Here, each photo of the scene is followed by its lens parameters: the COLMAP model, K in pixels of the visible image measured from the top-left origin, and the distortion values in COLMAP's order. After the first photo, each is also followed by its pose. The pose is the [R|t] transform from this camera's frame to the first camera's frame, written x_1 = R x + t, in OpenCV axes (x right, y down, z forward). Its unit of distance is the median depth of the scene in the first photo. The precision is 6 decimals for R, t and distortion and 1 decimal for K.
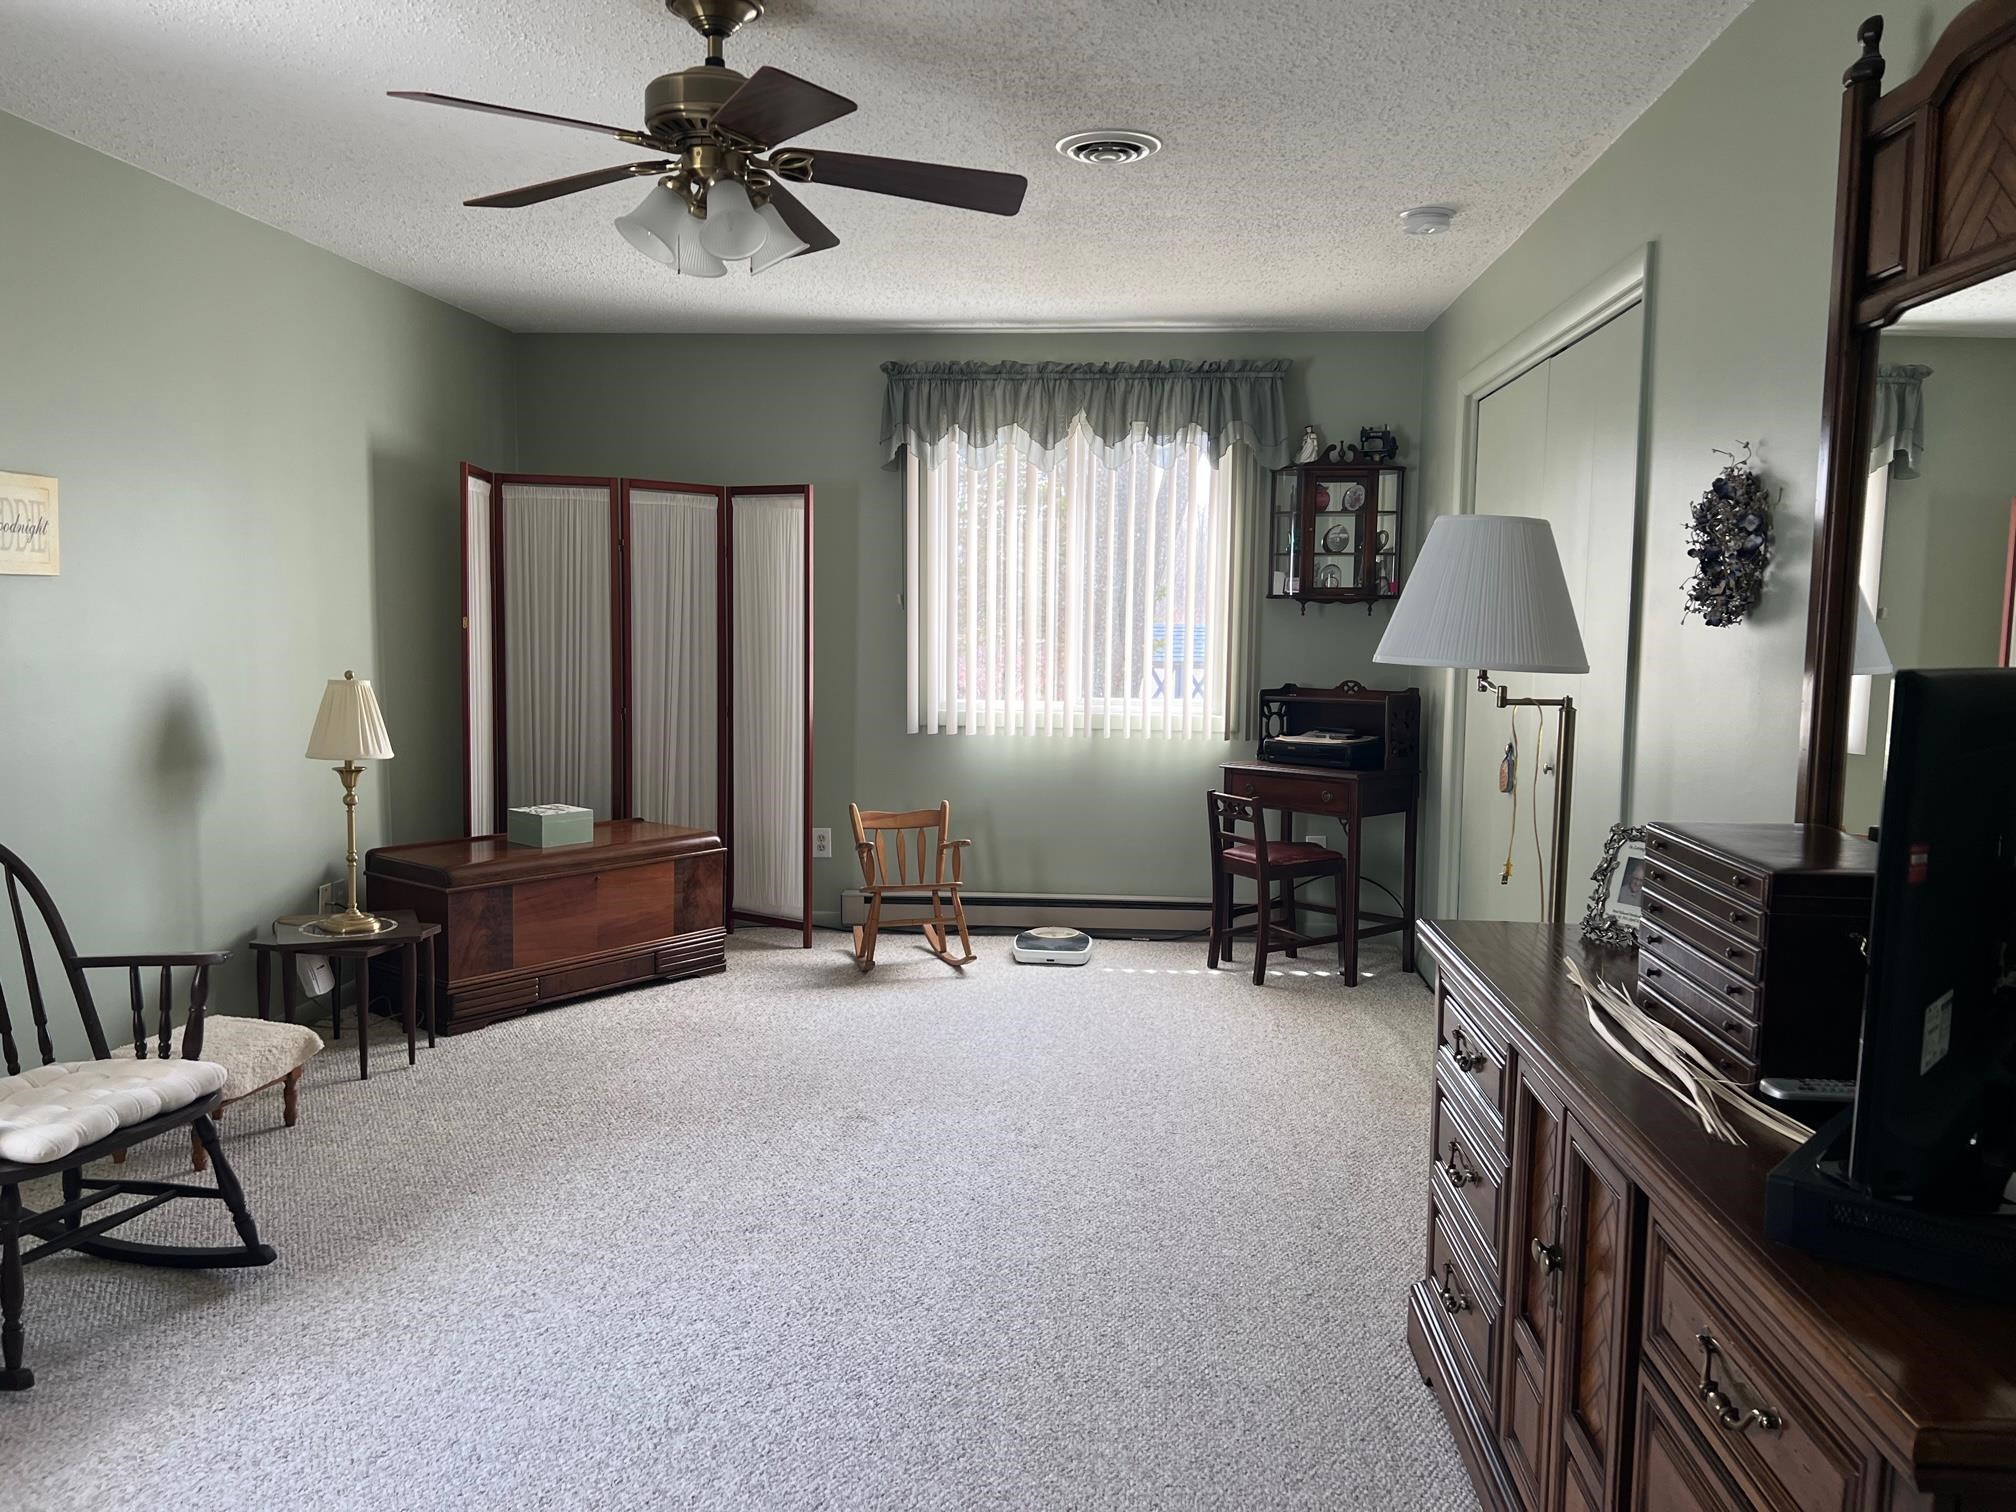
lens RADIAL K [[1511.5, 0, 1013.2], [0, 1511.5, 759.1], [0, 0, 1]] dist [0.070024, -0.081654]
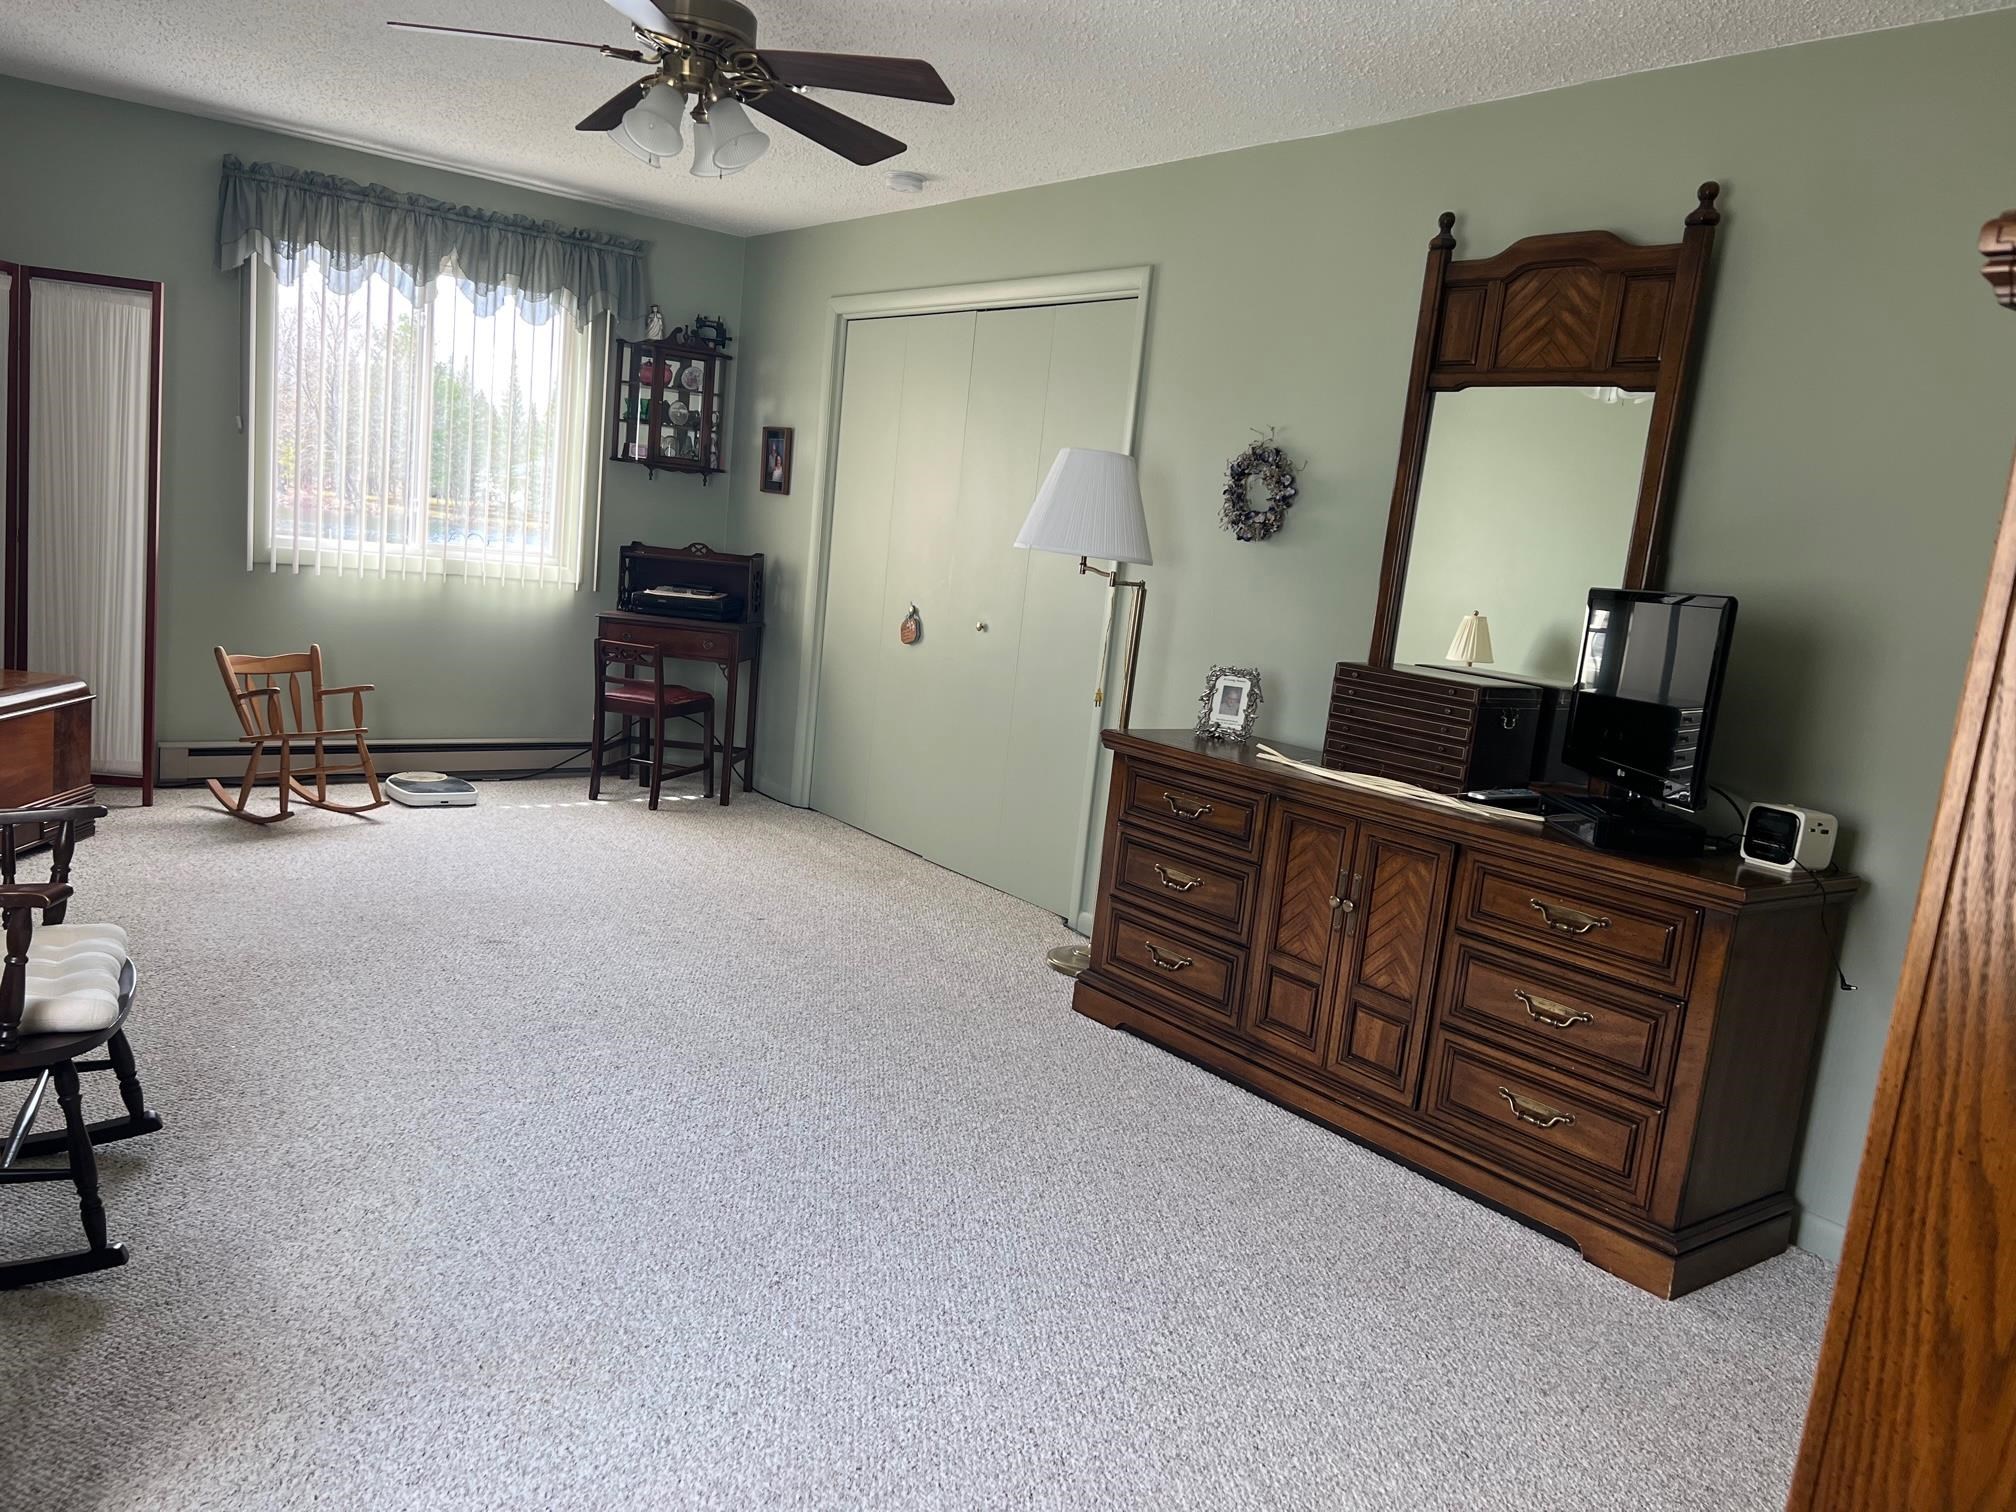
lens RADIAL K [[1511.5, 0, 1013.2], [0, 1511.5, 759.1], [0, 0, 1]] dist [0.070024, -0.081654]
pose [[0.744780, -0.038970, 0.666172, -0.365391], [-0.026567, 0.995770, 0.087952, 0.003292], [-0.666781, -0.083203, 0.740594, -0.015449]]
